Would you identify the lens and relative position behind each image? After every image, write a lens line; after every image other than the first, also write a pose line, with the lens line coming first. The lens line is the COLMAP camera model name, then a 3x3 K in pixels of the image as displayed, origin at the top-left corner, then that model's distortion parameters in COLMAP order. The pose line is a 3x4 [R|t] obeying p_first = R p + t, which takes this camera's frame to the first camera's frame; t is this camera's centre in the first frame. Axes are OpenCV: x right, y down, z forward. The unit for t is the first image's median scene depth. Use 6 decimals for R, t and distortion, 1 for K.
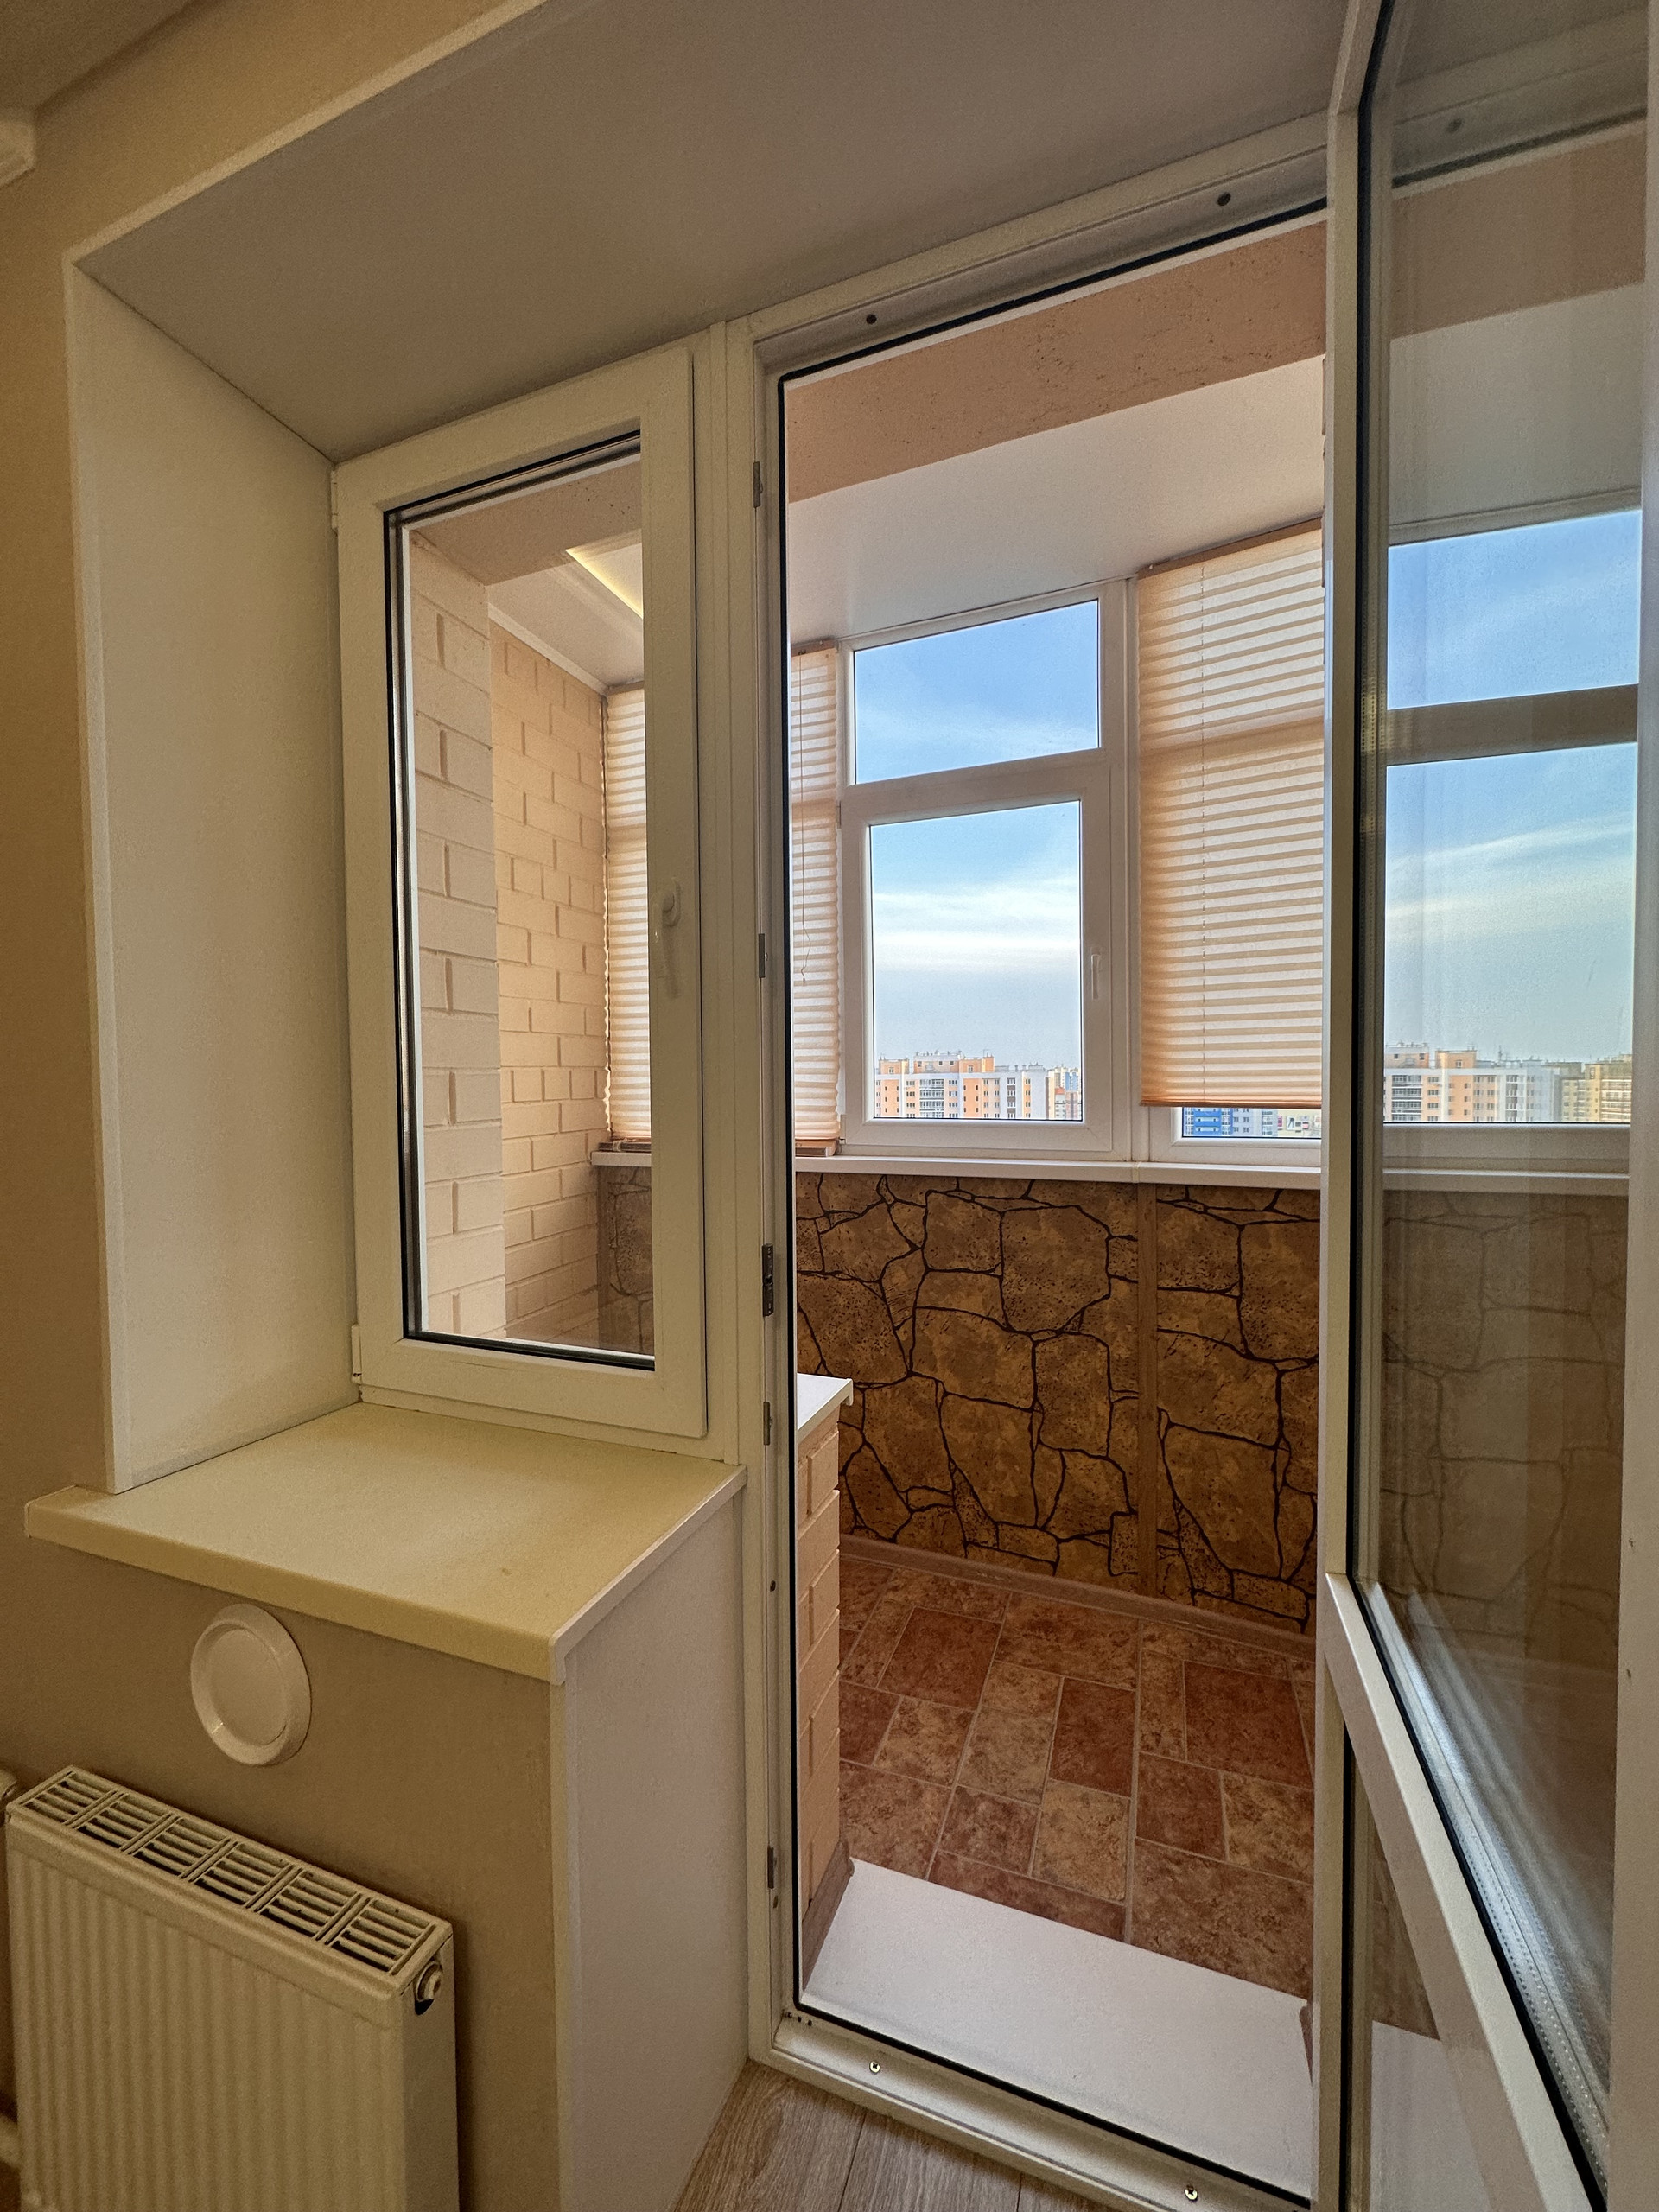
lens RADIAL K [[882.4, 0, 829.0], [0, 882.4, 1108.4], [0, 0, 1]] dist [-0.004818, 0.001290]
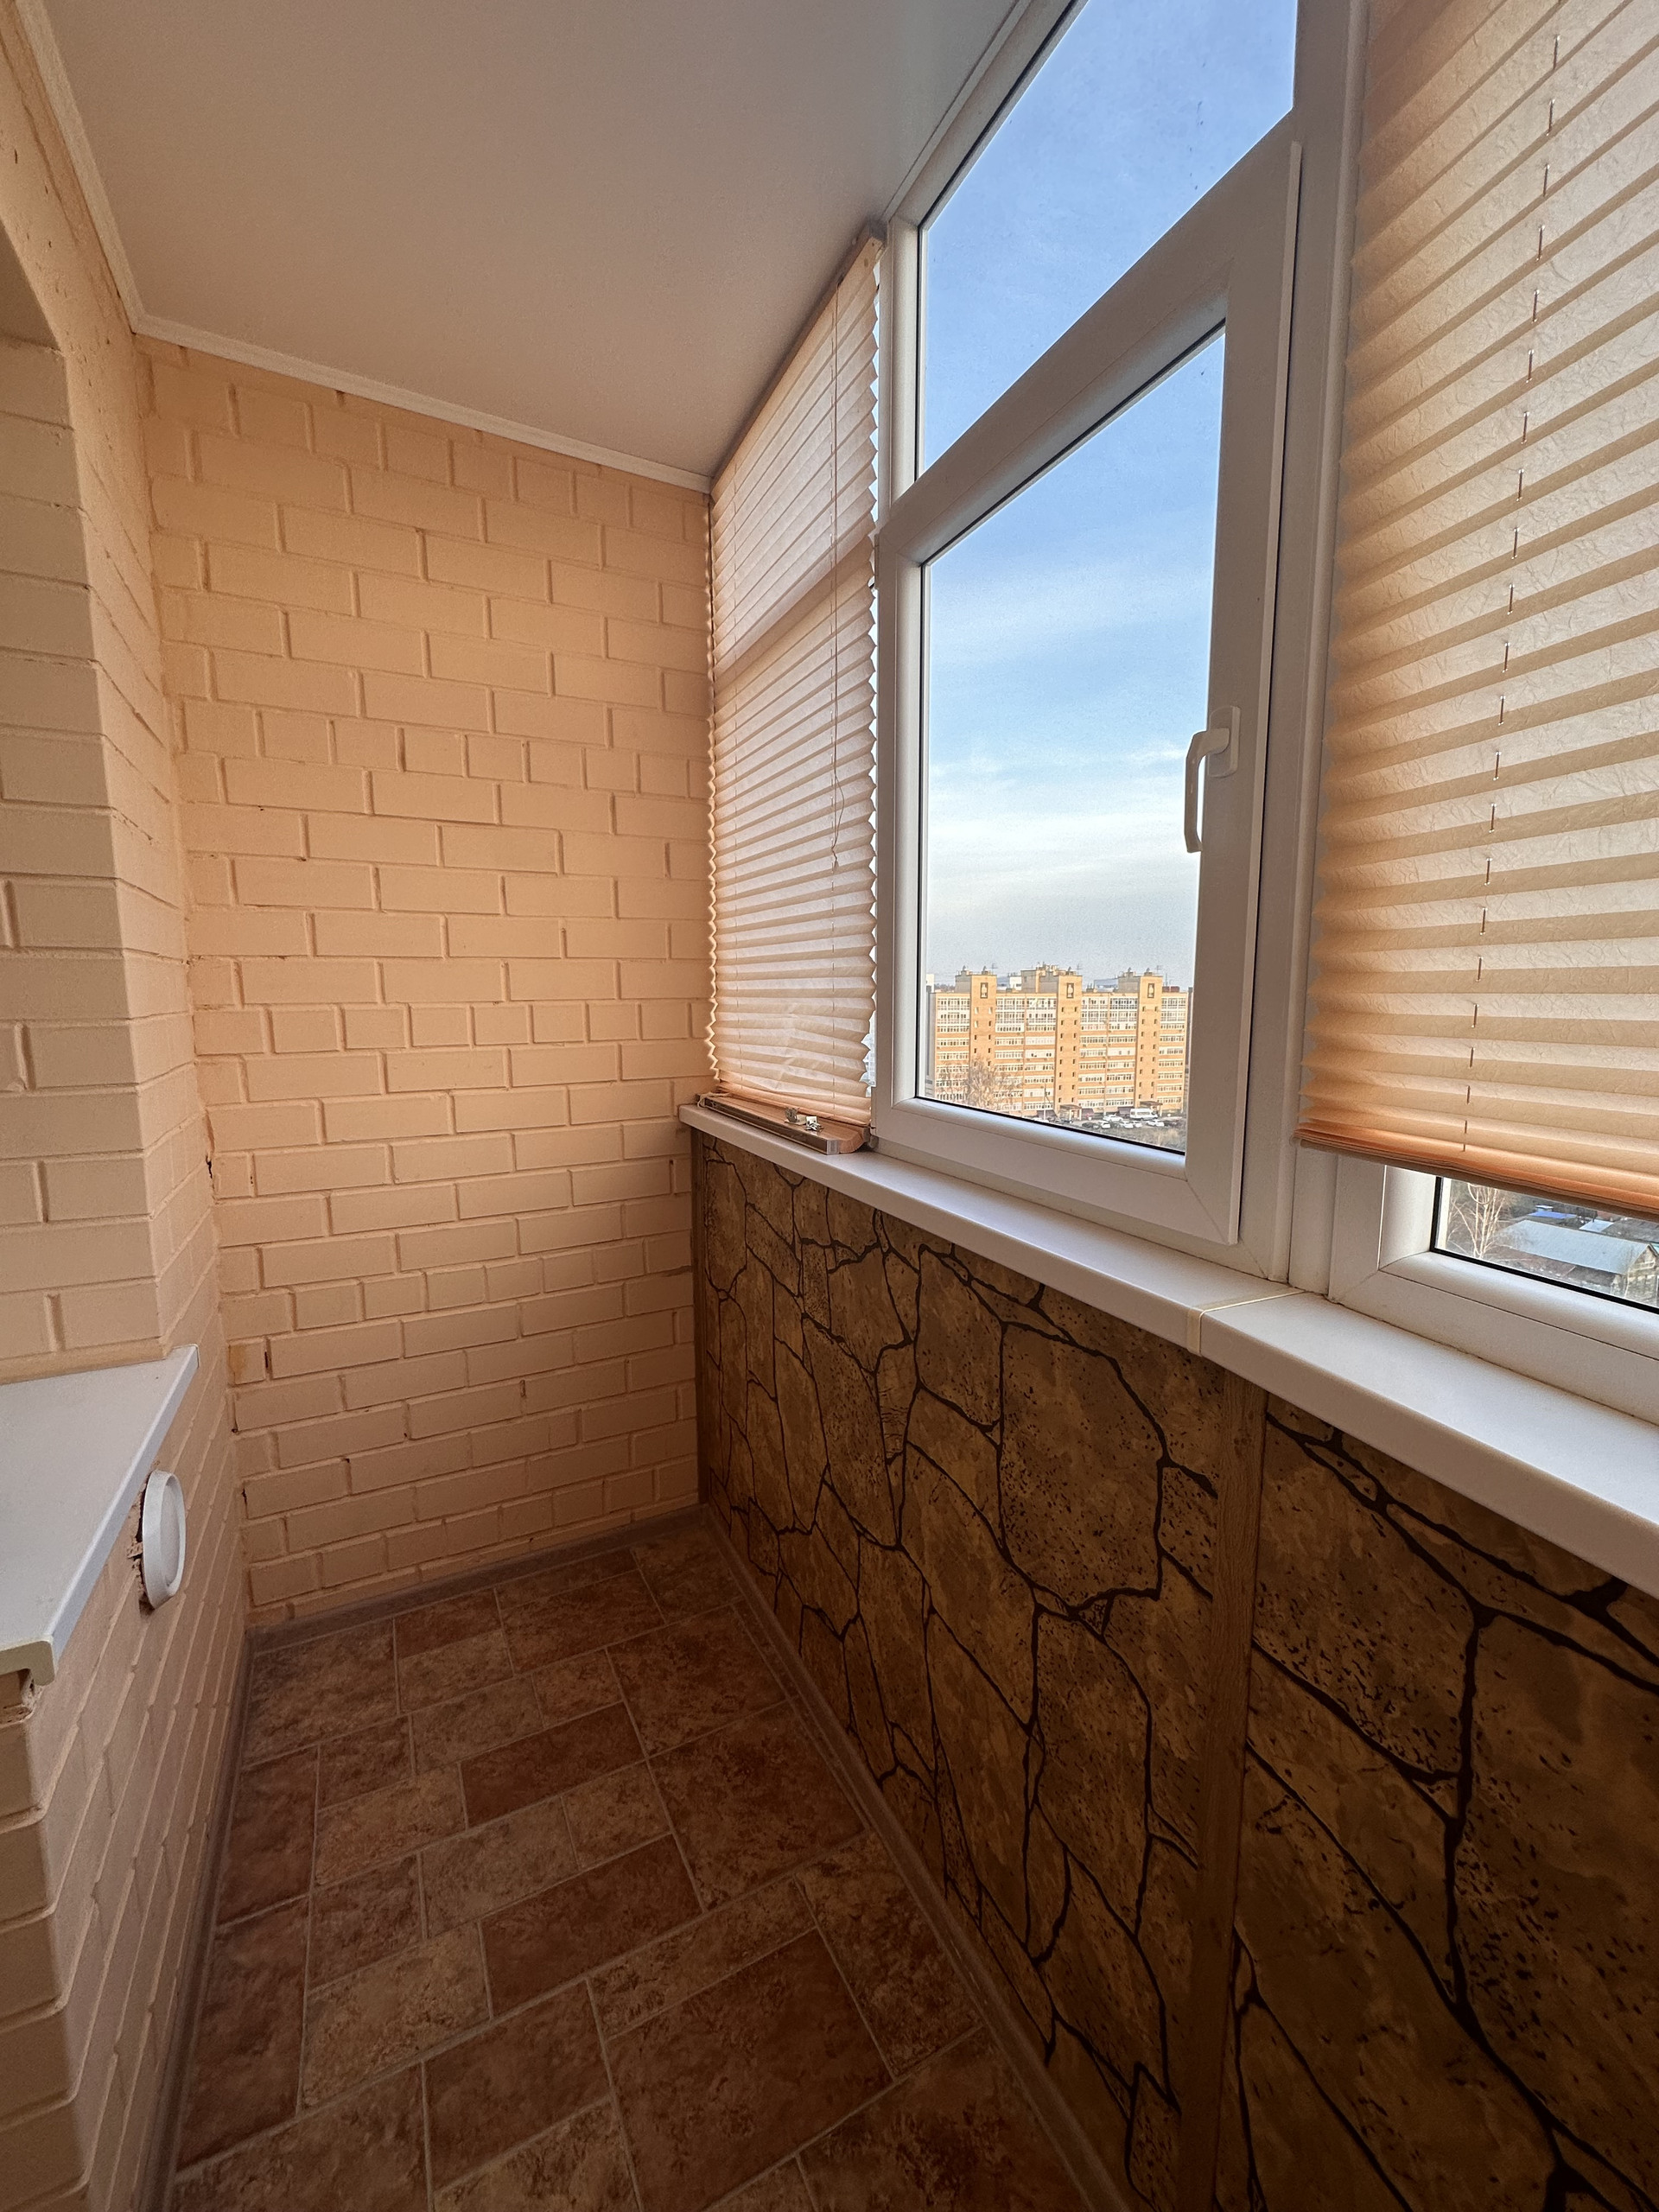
lens RADIAL K [[882.4, 0, 829.0], [0, 882.4, 1108.4], [0, 0, 1]] dist [-0.004818, 0.001290]
pose [[0.748593, 0.096039, -0.656037, 0.436098], [-0.027734, 0.993124, 0.113738, -0.051783], [0.662449, -0.066949, 0.746109, 0.592179]]
